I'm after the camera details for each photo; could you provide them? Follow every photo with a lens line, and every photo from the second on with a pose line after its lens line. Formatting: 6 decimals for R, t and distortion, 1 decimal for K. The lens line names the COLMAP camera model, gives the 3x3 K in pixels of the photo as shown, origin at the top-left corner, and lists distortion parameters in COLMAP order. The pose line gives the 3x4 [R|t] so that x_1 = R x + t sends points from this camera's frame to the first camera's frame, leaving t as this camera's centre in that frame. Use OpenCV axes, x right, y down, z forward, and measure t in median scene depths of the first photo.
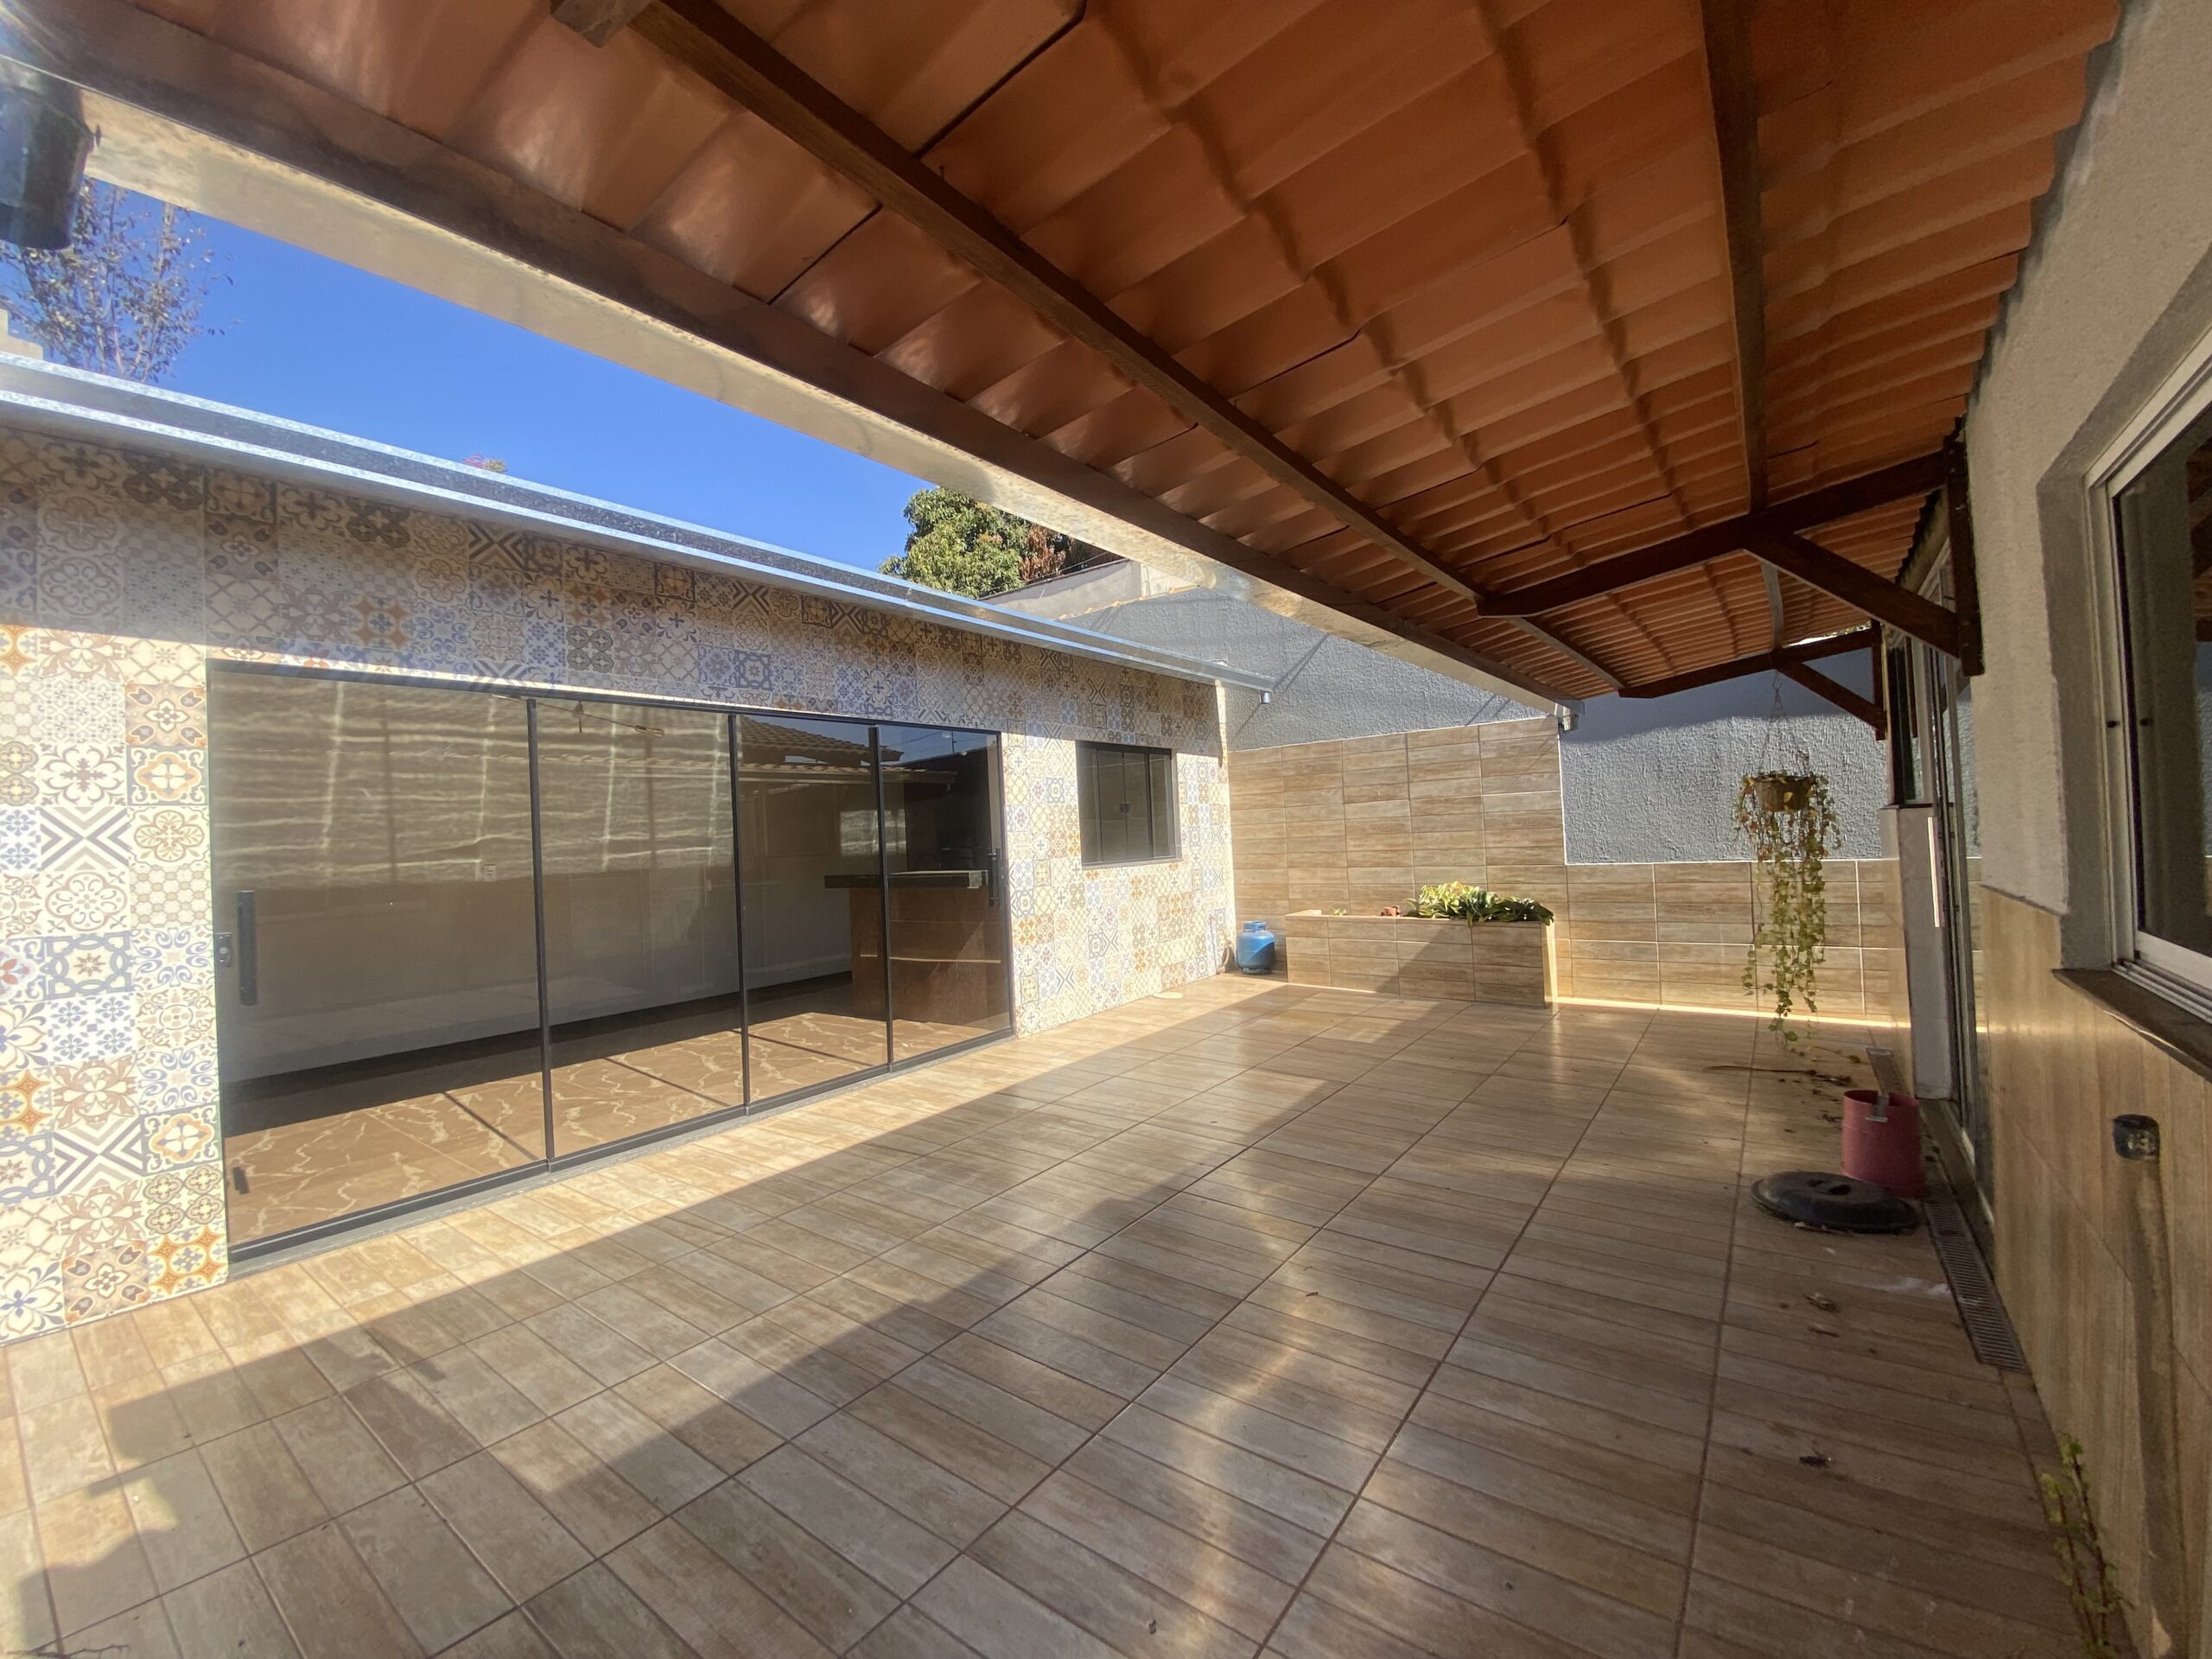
lens RADIAL K [[894.6, 0, 1098.5], [0, 894.6, 825.1], [0, 0, 1]] dist [0.026518, -0.019295]
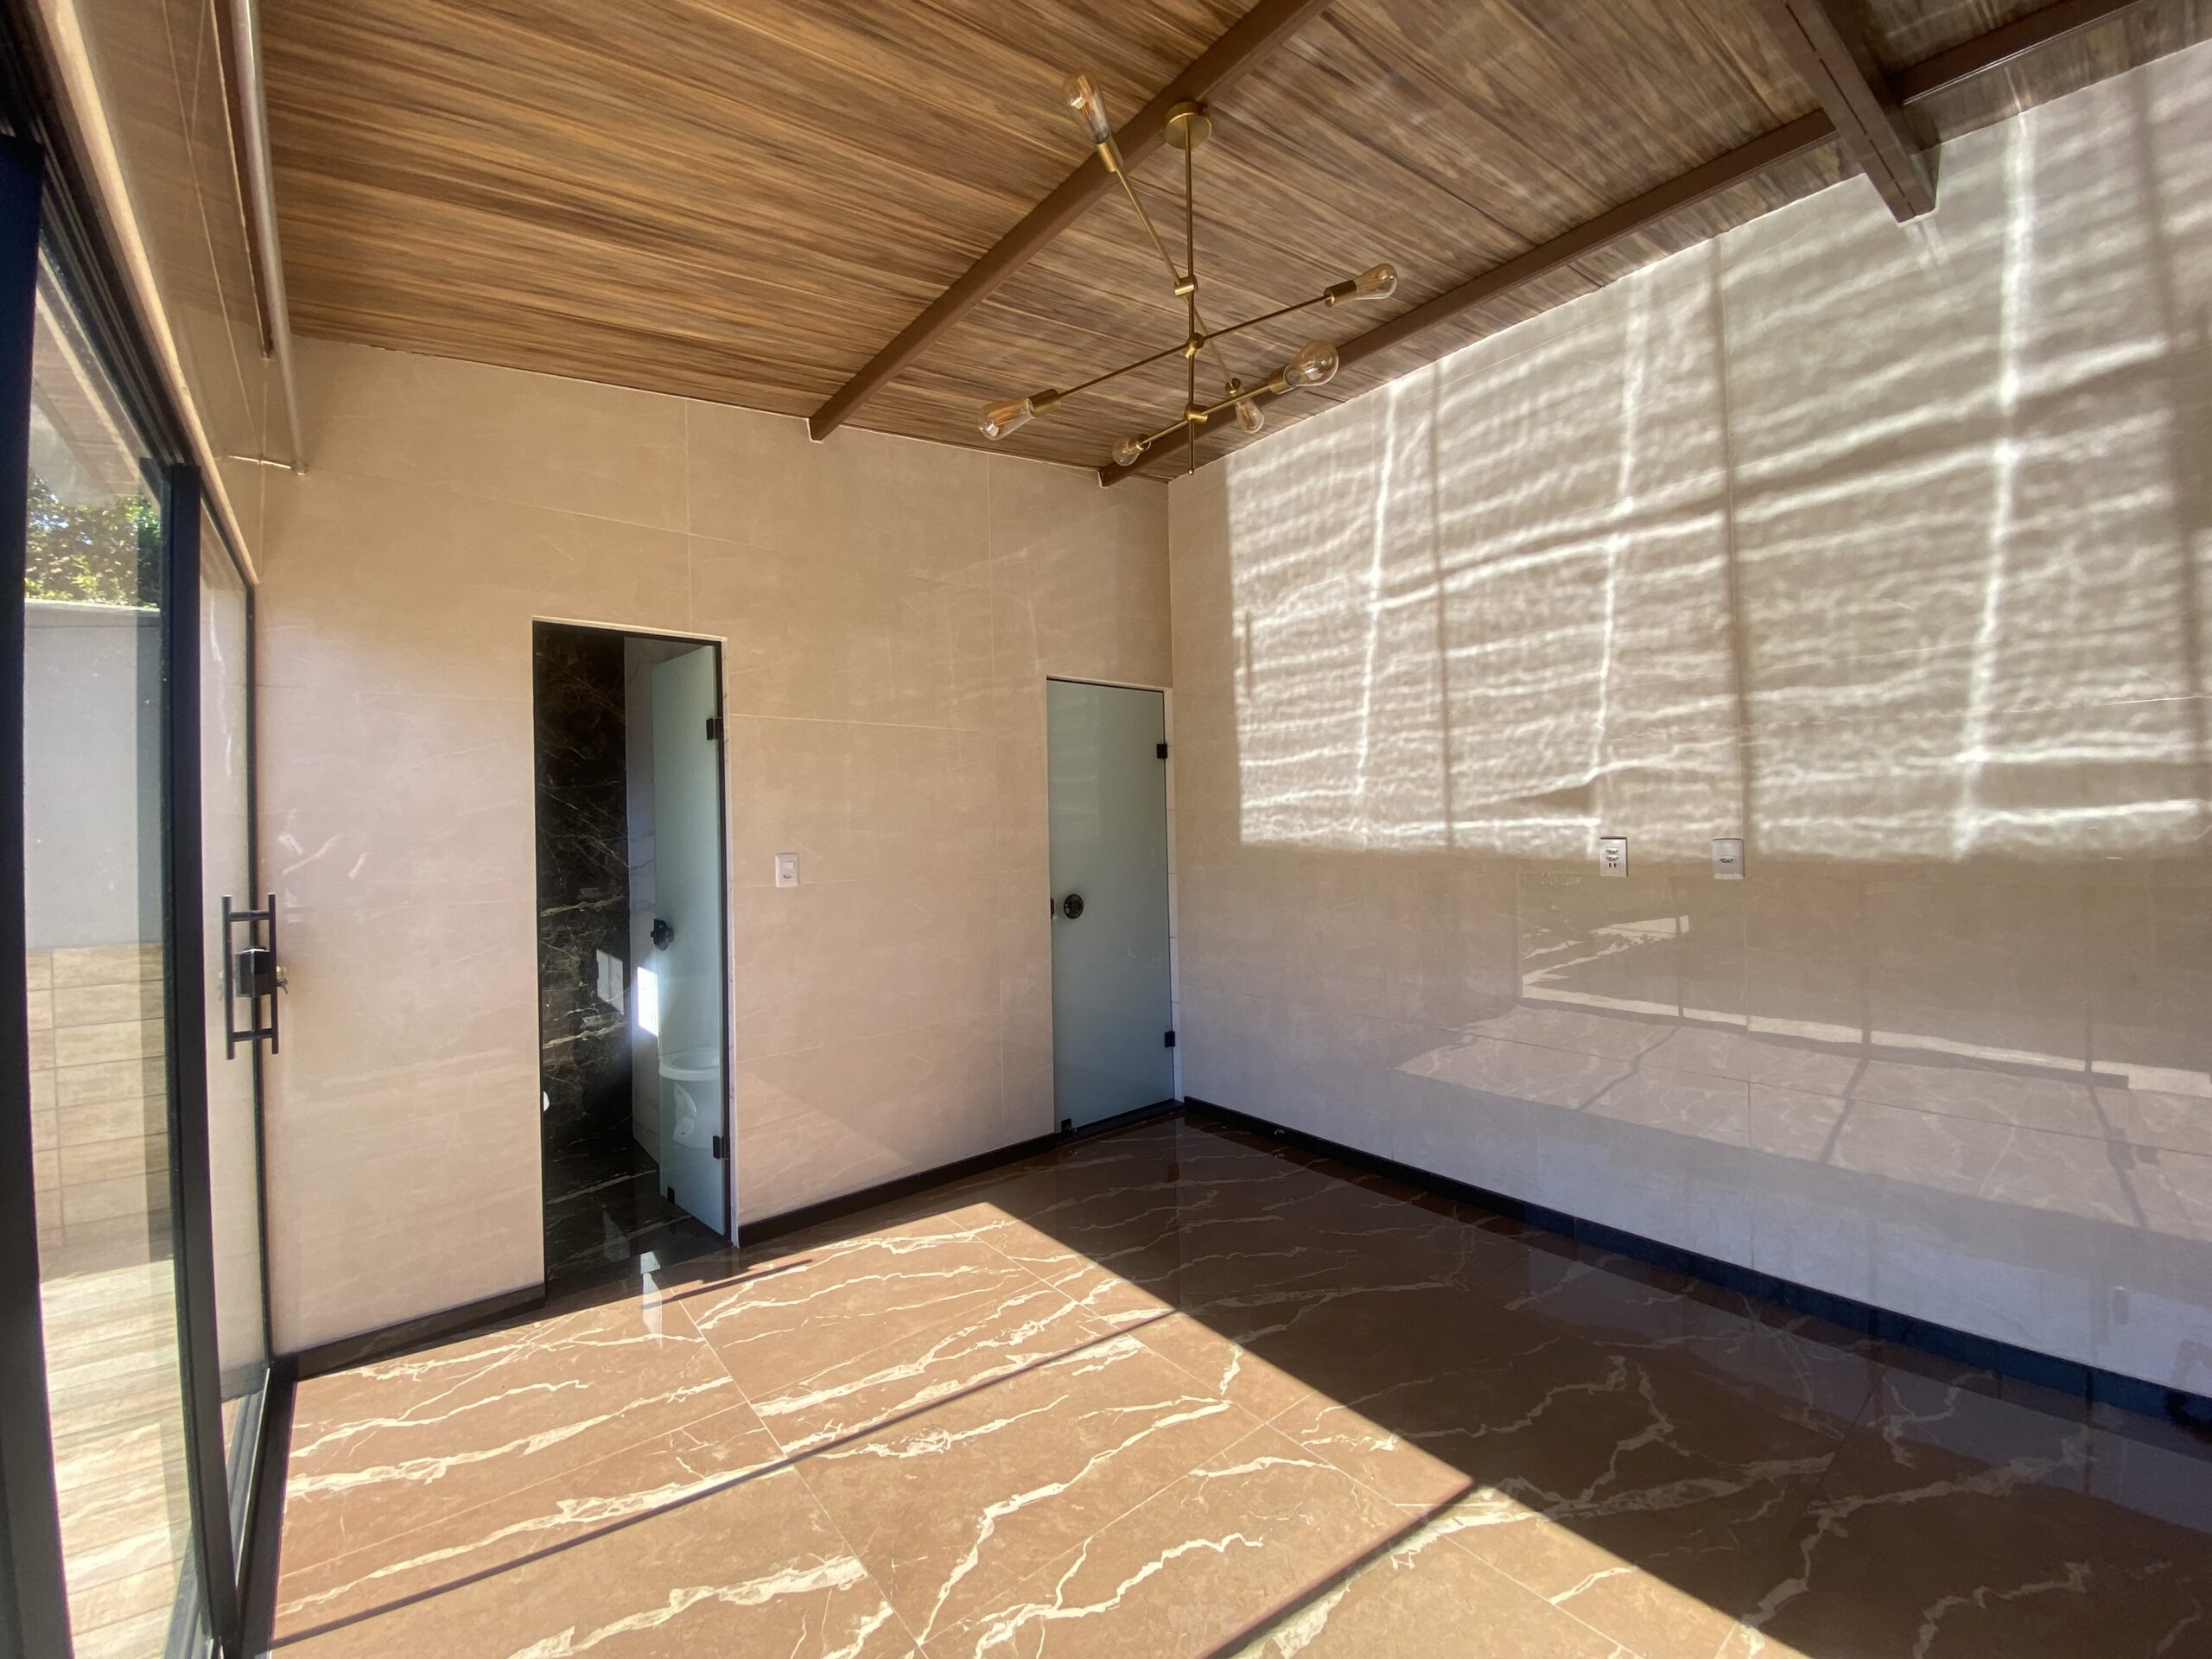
lens RADIAL K [[905.2, 0, 1100.2], [0, 905.2, 825.7], [0, 0, 1]] dist [-0.000256, -0.012922]
pose [[-0.232367, 0.051579, -0.971260, -0.206999], [0.050206, 0.997898, 0.040982, 0.011670], [0.971331, -0.039240, -0.234468, 0.879969]]
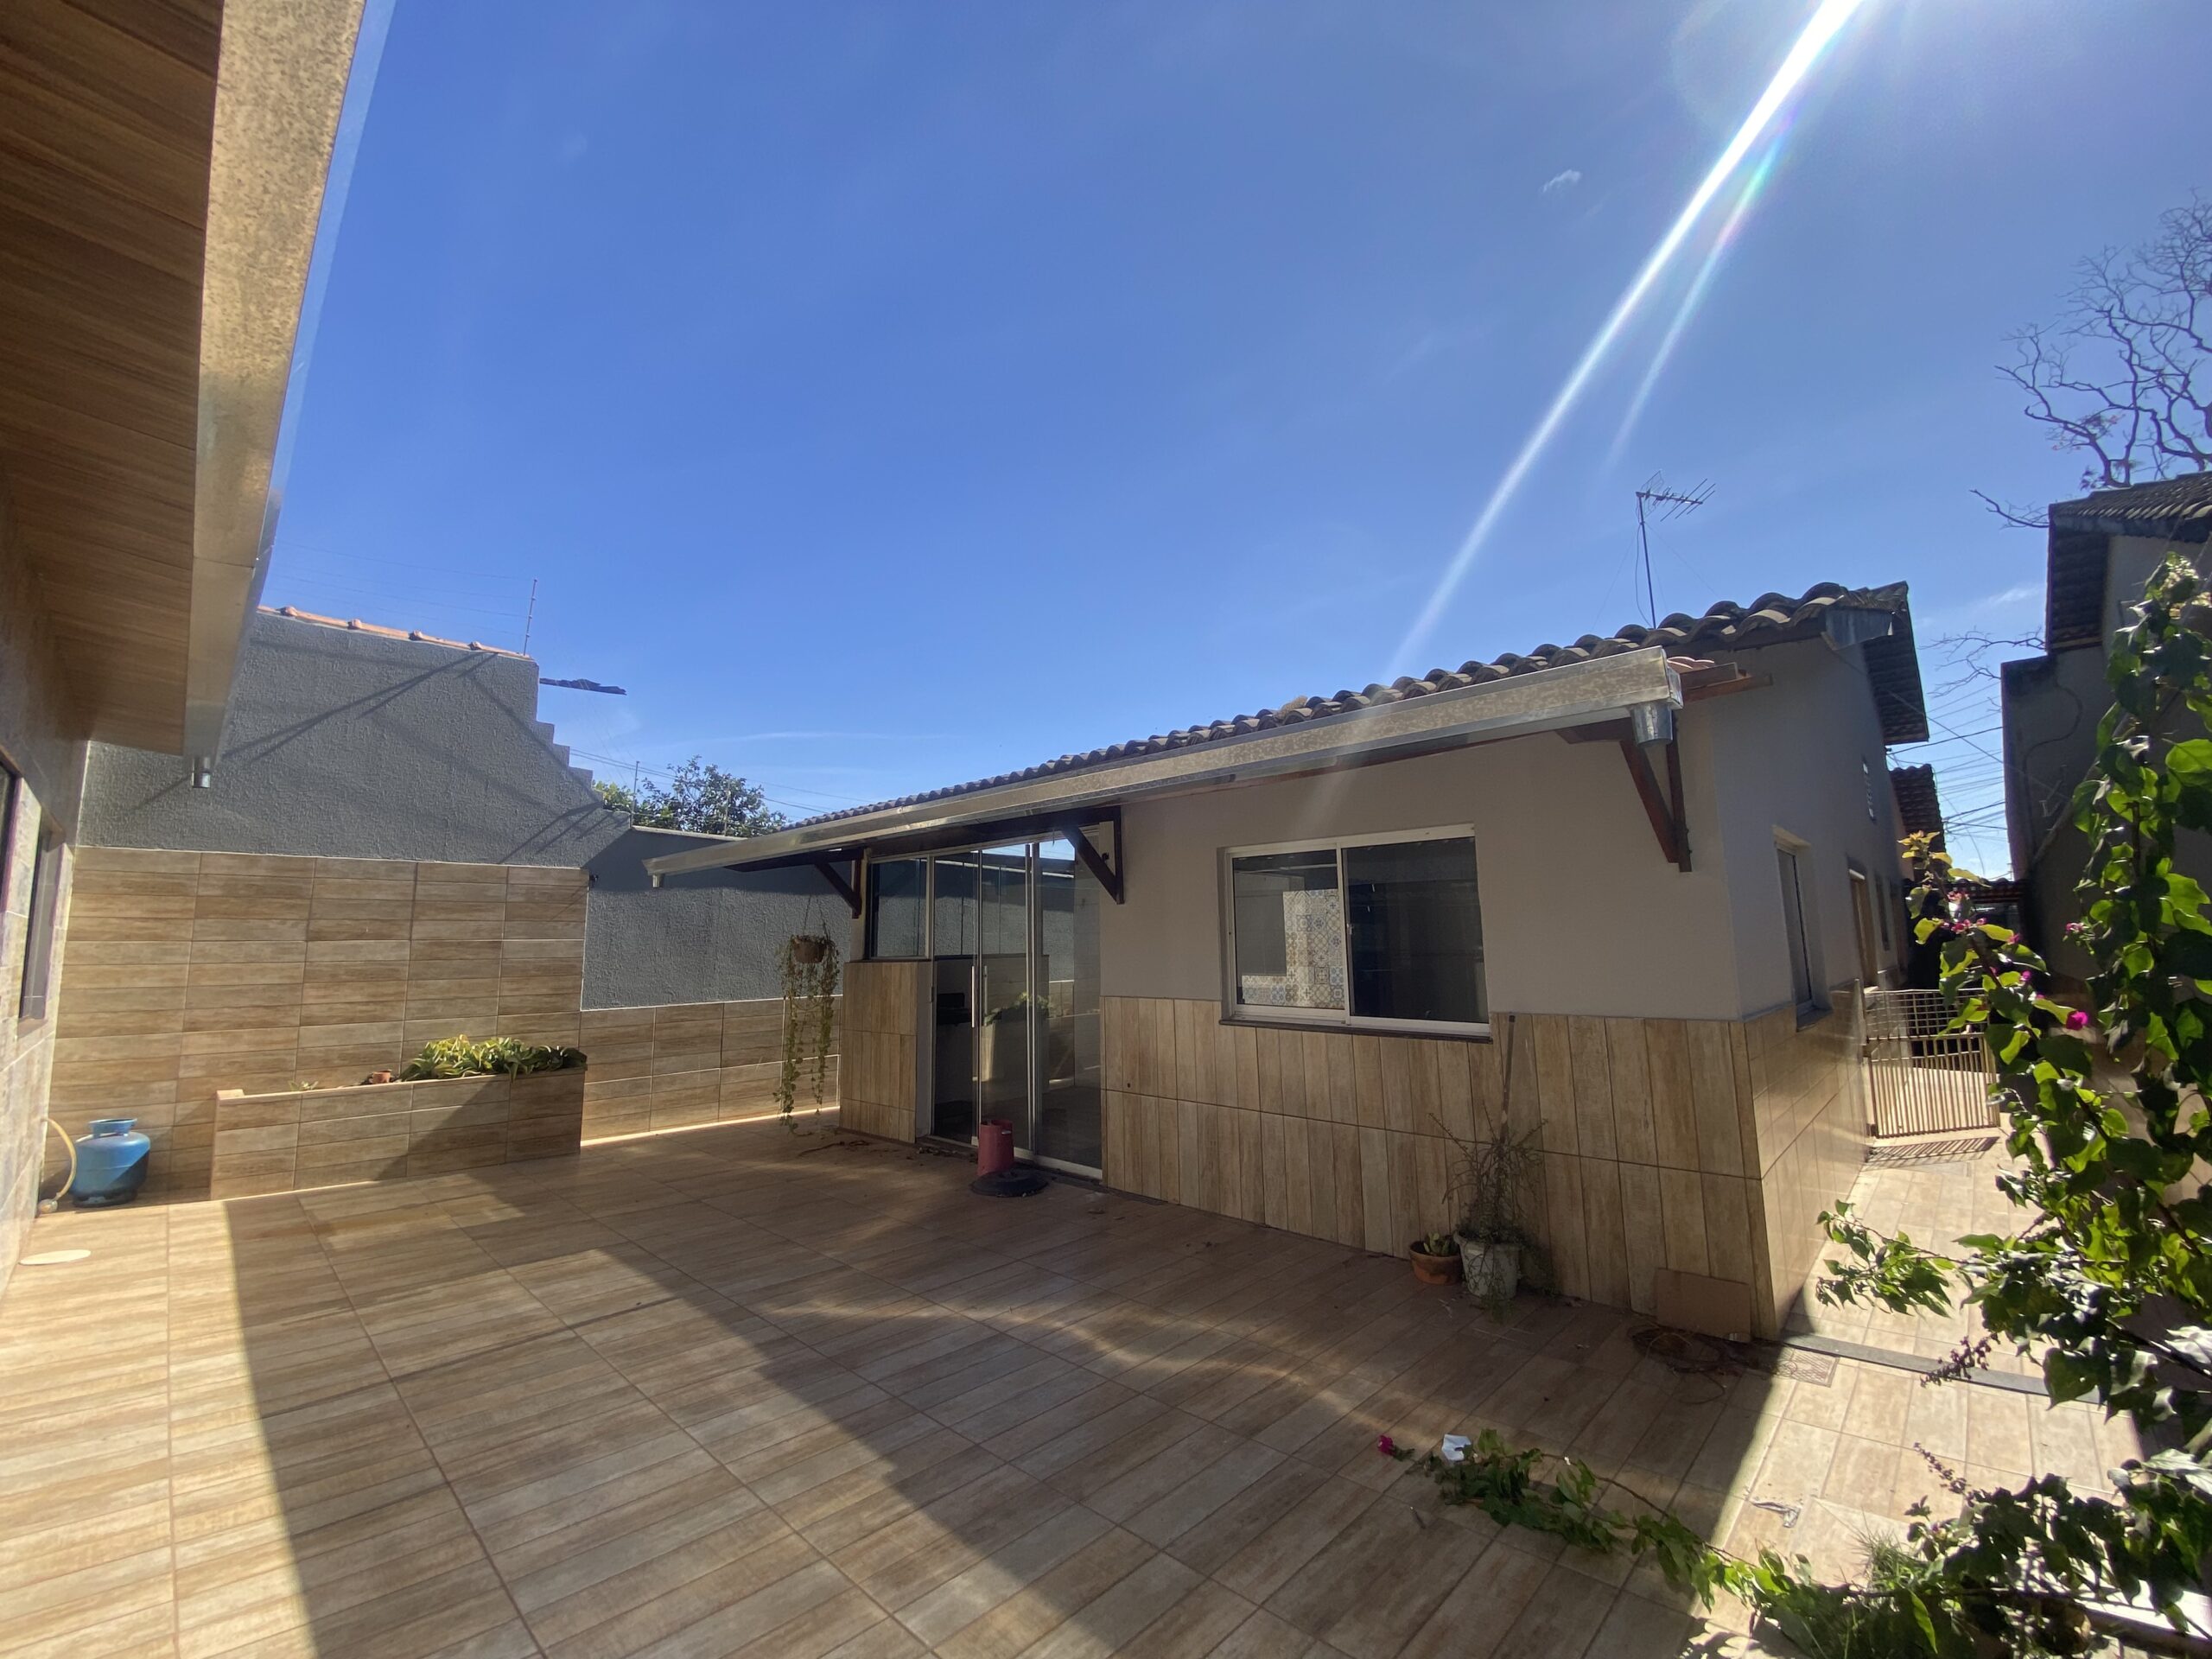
lens RADIAL K [[894.6, 0, 1098.5], [0, 894.6, 825.1], [0, 0, 1]] dist [0.026518, -0.019295]
pose [[0.136564, 0.174942, 0.975062, -0.505478], [-0.005166, 0.984396, -0.175893, 0.013434], [-0.990618, 0.018983, 0.135337, 0.277705]]
